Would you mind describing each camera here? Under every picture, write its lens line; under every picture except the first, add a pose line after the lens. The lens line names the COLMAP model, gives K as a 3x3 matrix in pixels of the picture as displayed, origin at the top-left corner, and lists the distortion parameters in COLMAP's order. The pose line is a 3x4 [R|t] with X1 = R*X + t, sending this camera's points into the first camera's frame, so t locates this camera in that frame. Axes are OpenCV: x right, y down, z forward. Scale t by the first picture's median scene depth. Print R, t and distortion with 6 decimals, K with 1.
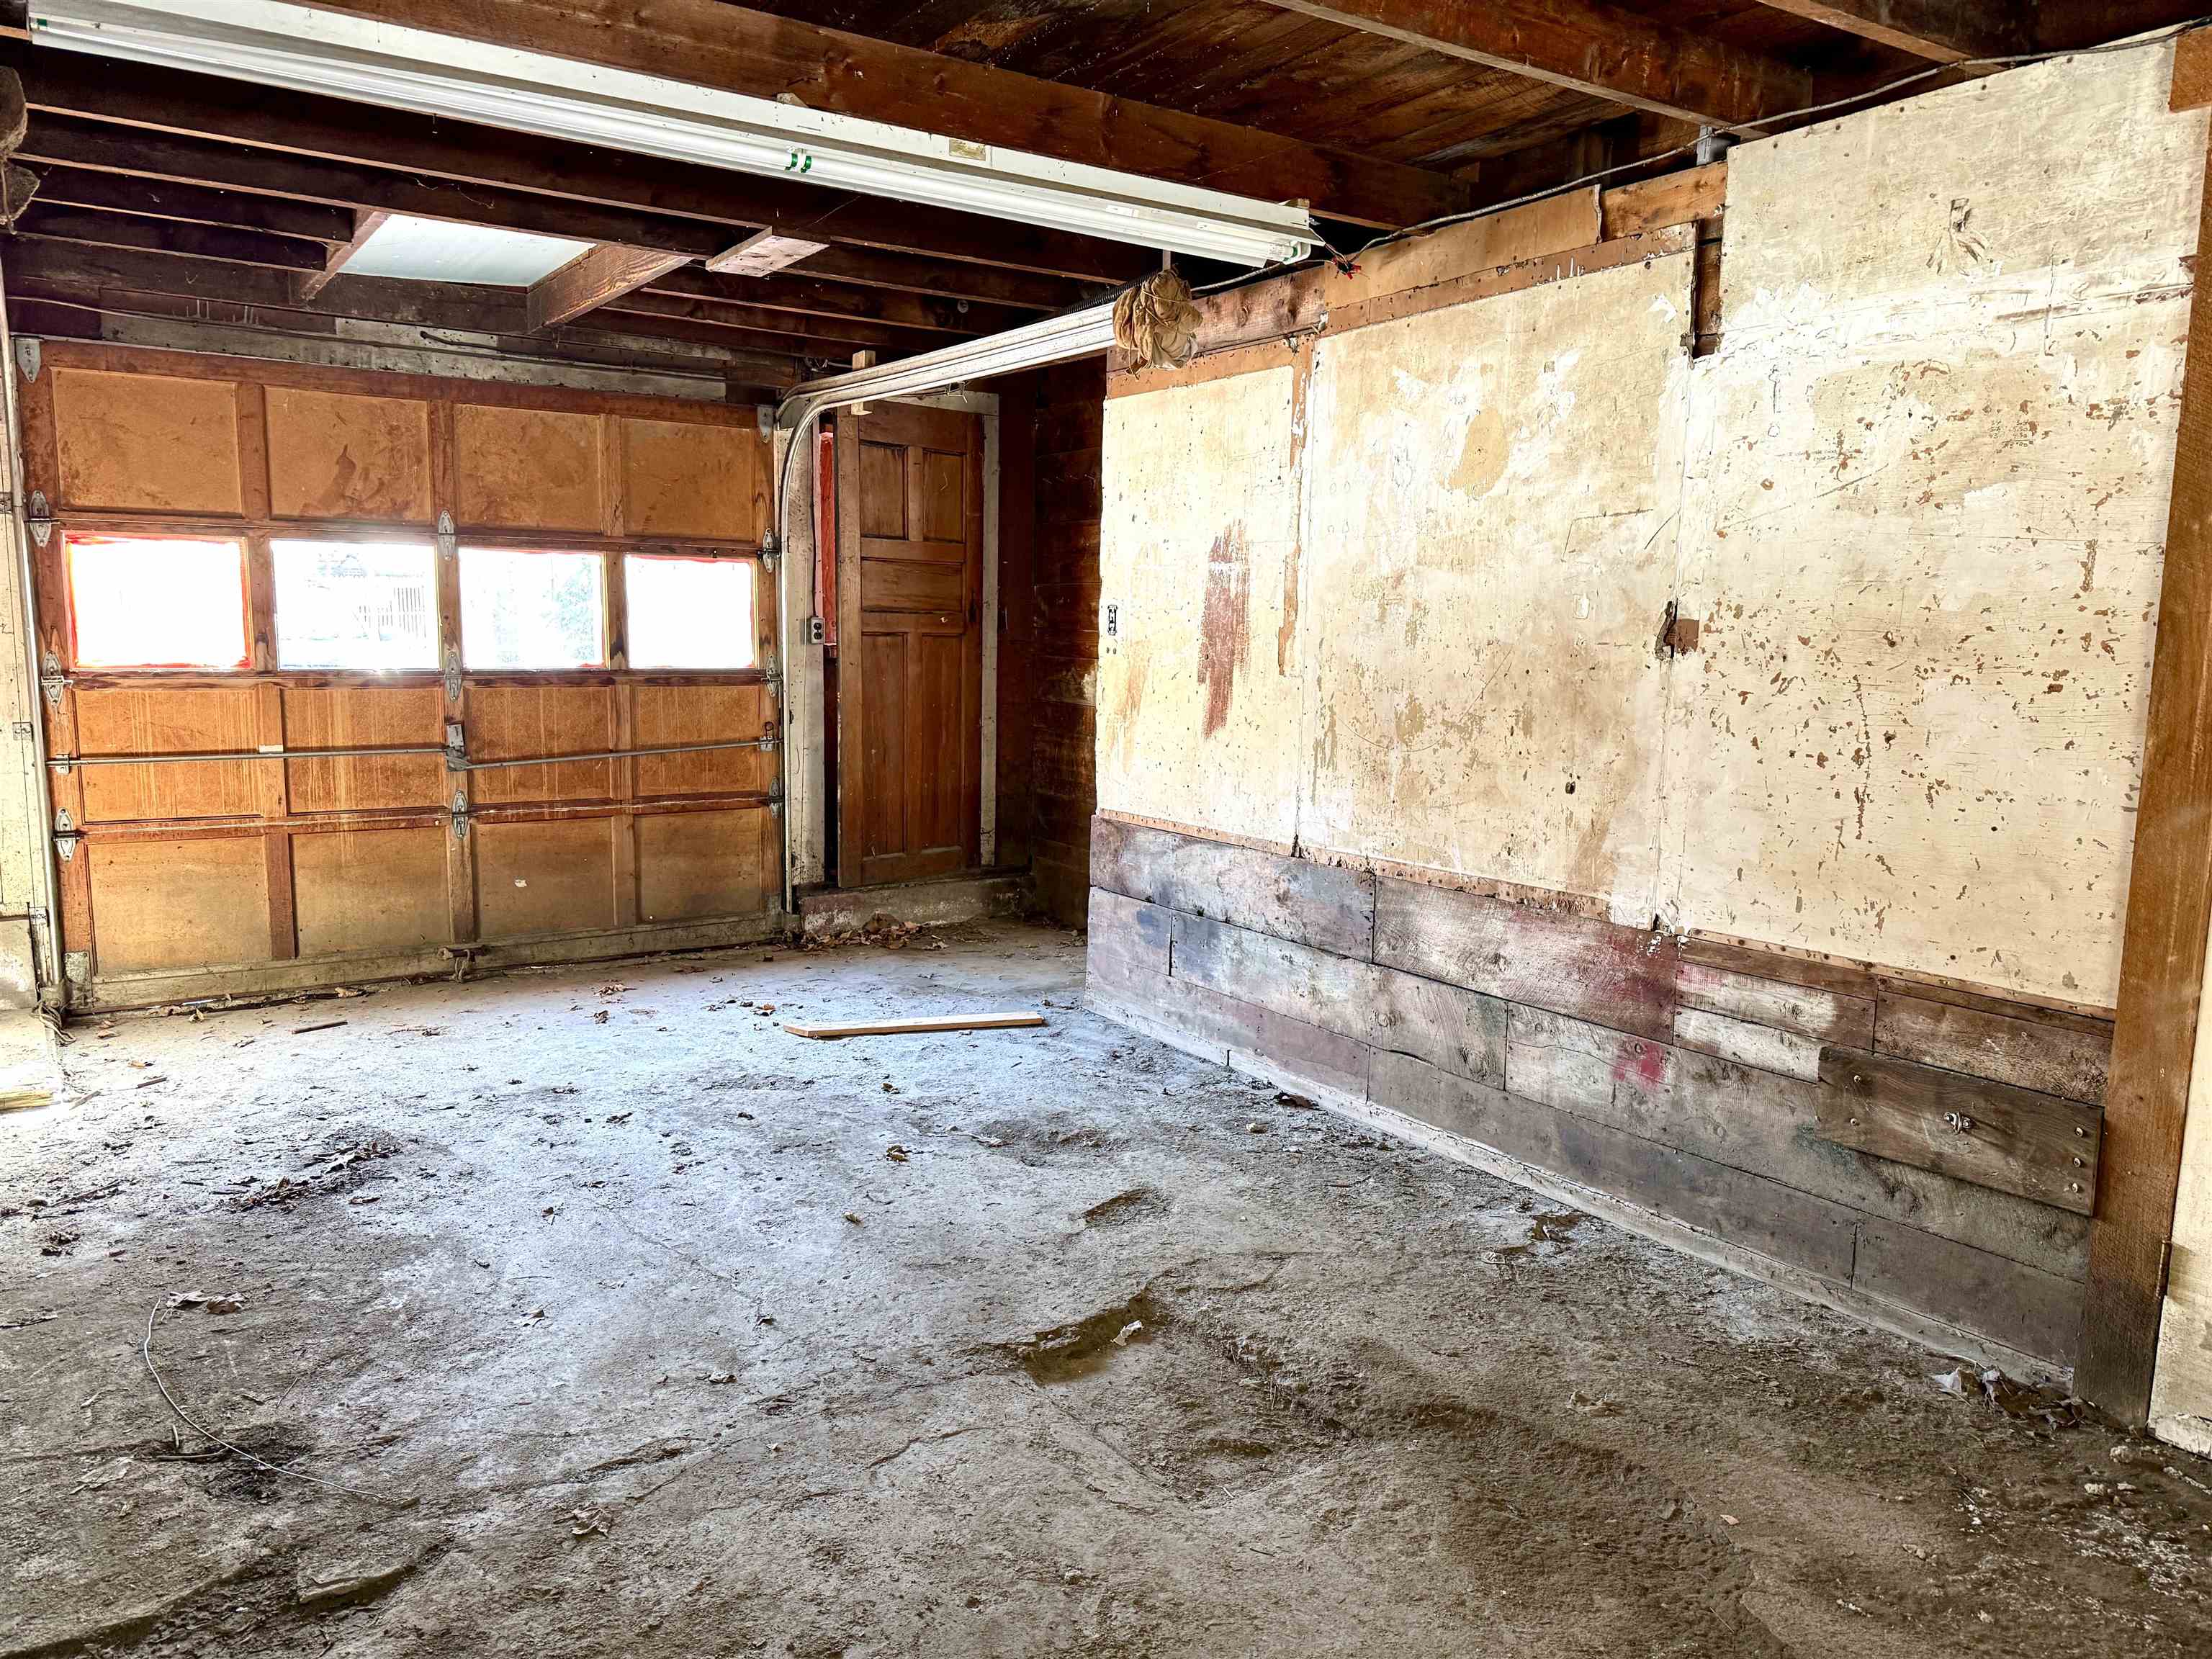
lens RADIAL K [[1570.0, 0, 1106.2], [0, 1570.0, 832.3], [0, 0, 1]] dist [-0.002229, -0.007623]
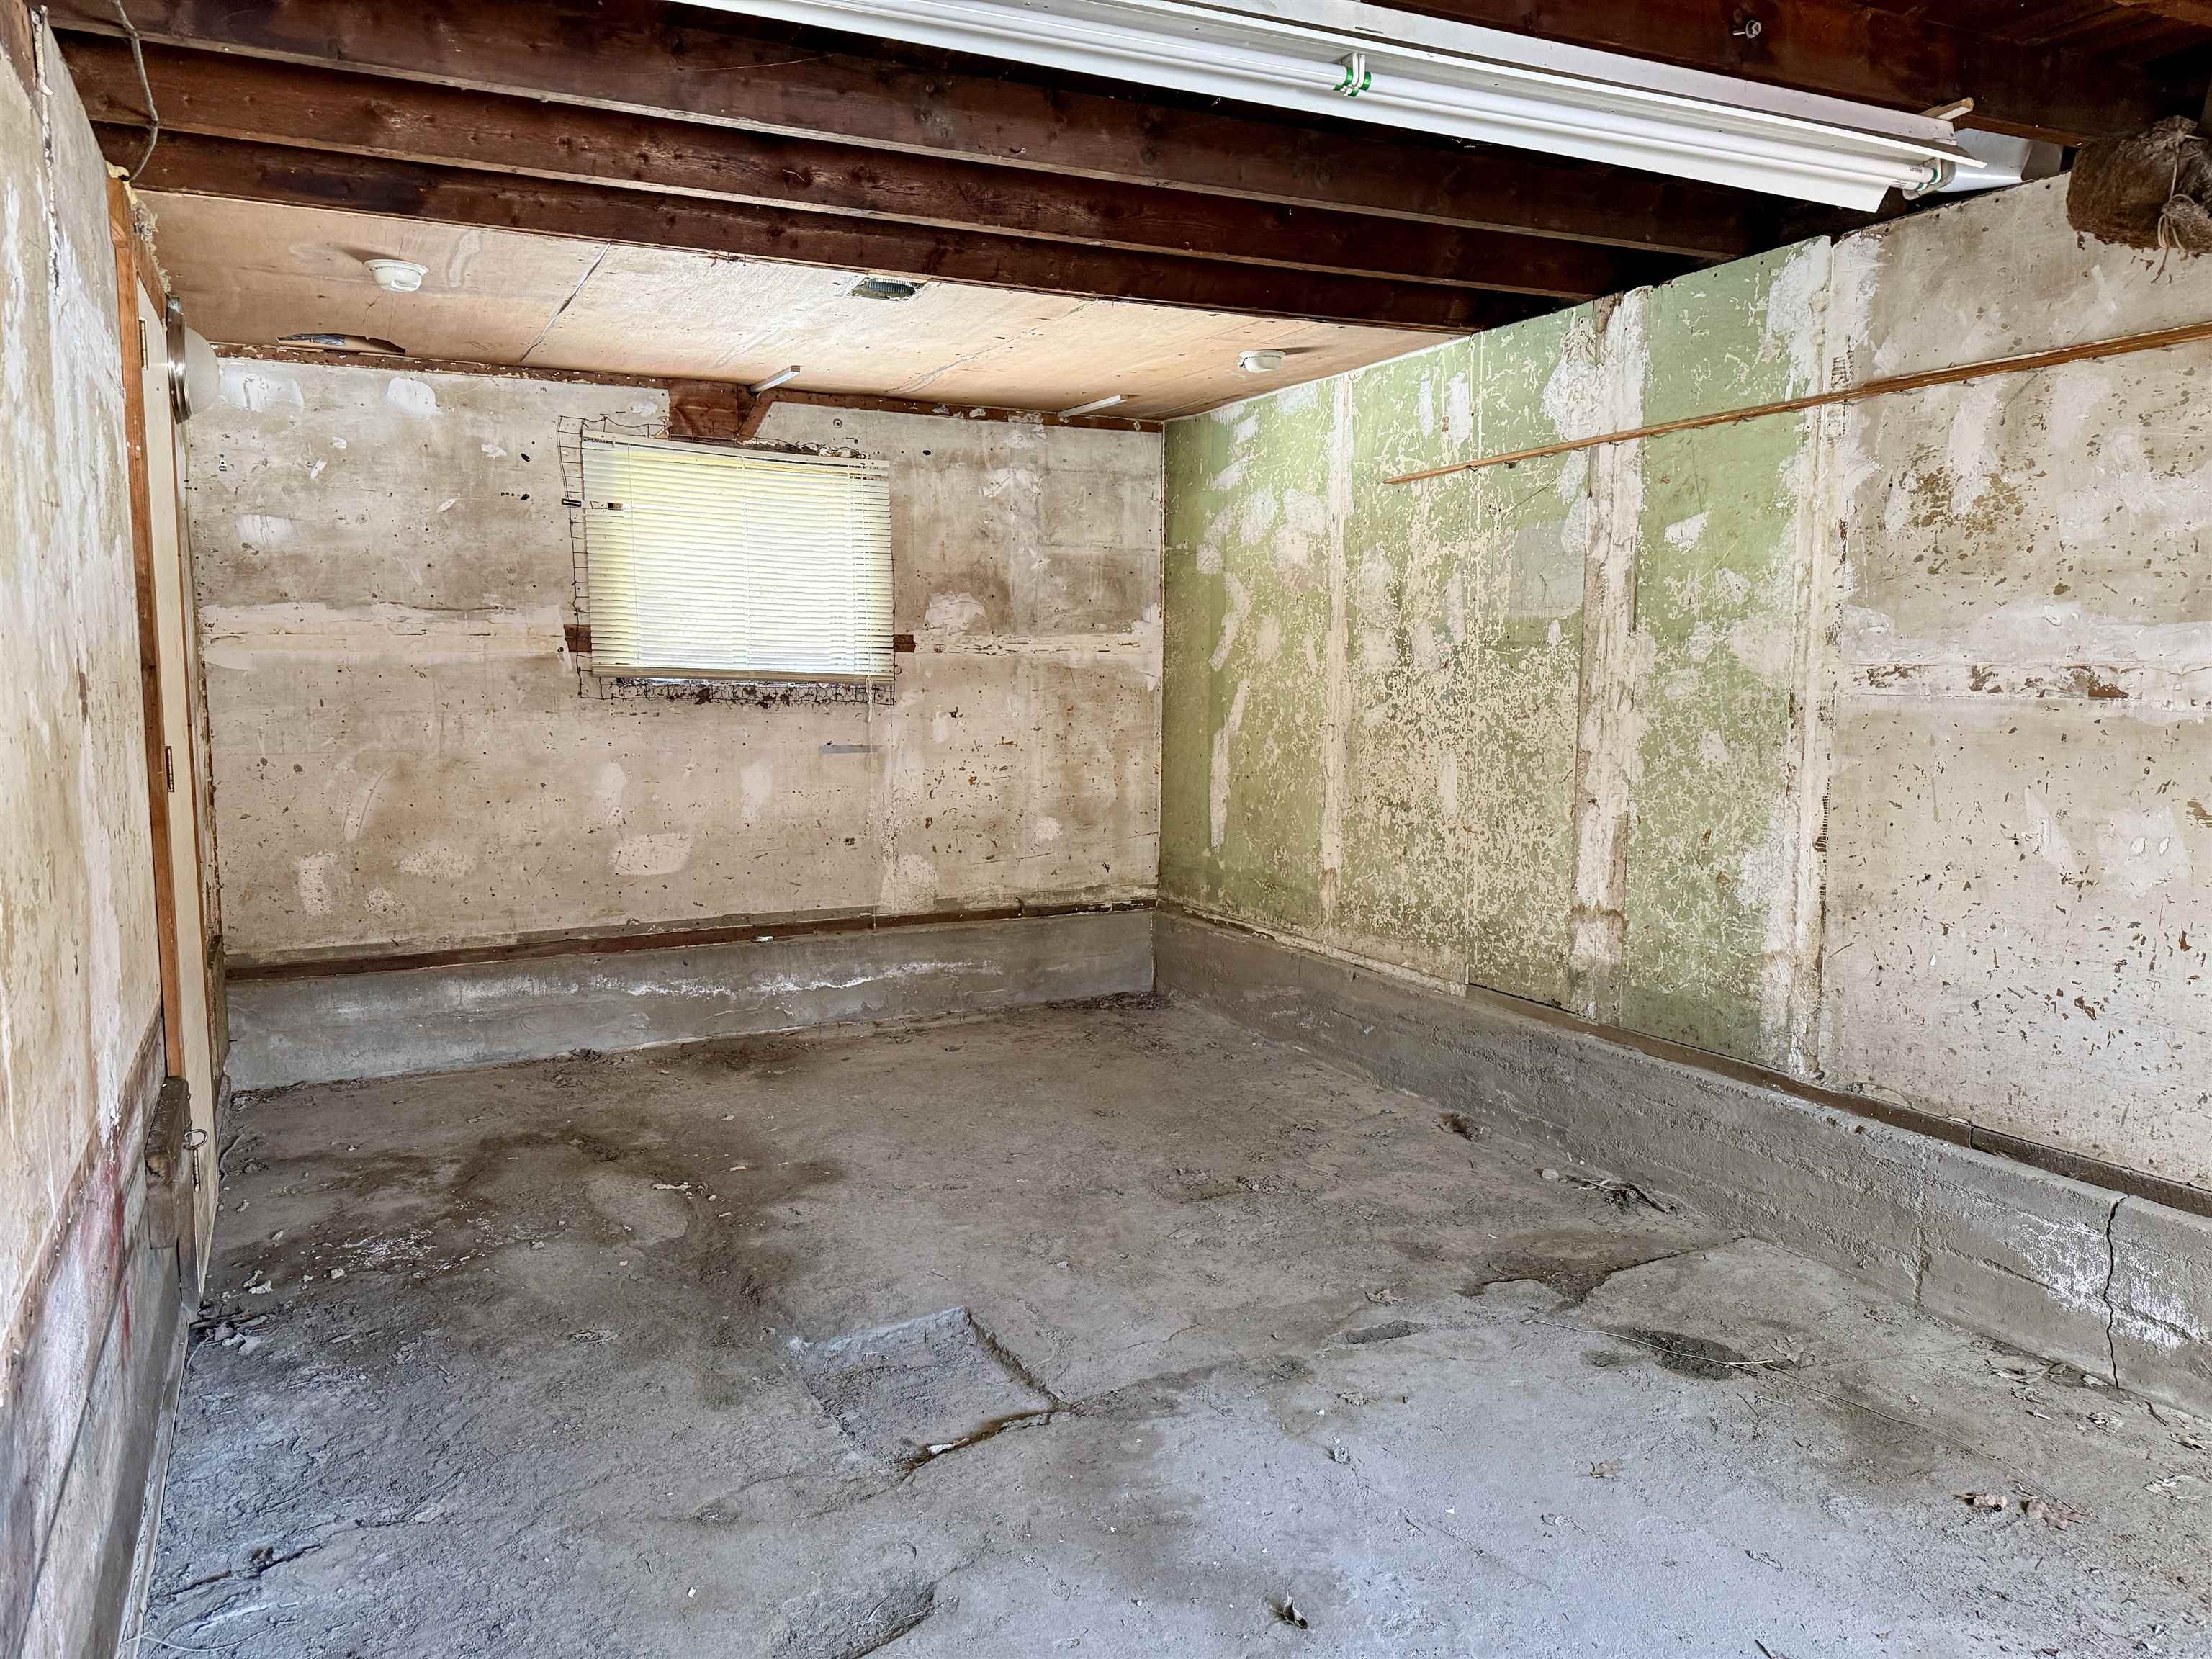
lens RADIAL K [[1570.0, 0, 1101.5], [0, 1570.0, 828.4], [0, 0, 1]] dist [-0.002229, -0.007623]
pose [[-0.992853, -0.027591, 0.116114, -0.194341], [0.000957, 0.971039, 0.238920, -0.286532], [-0.119343, 0.237323, -0.964072, 2.000931]]
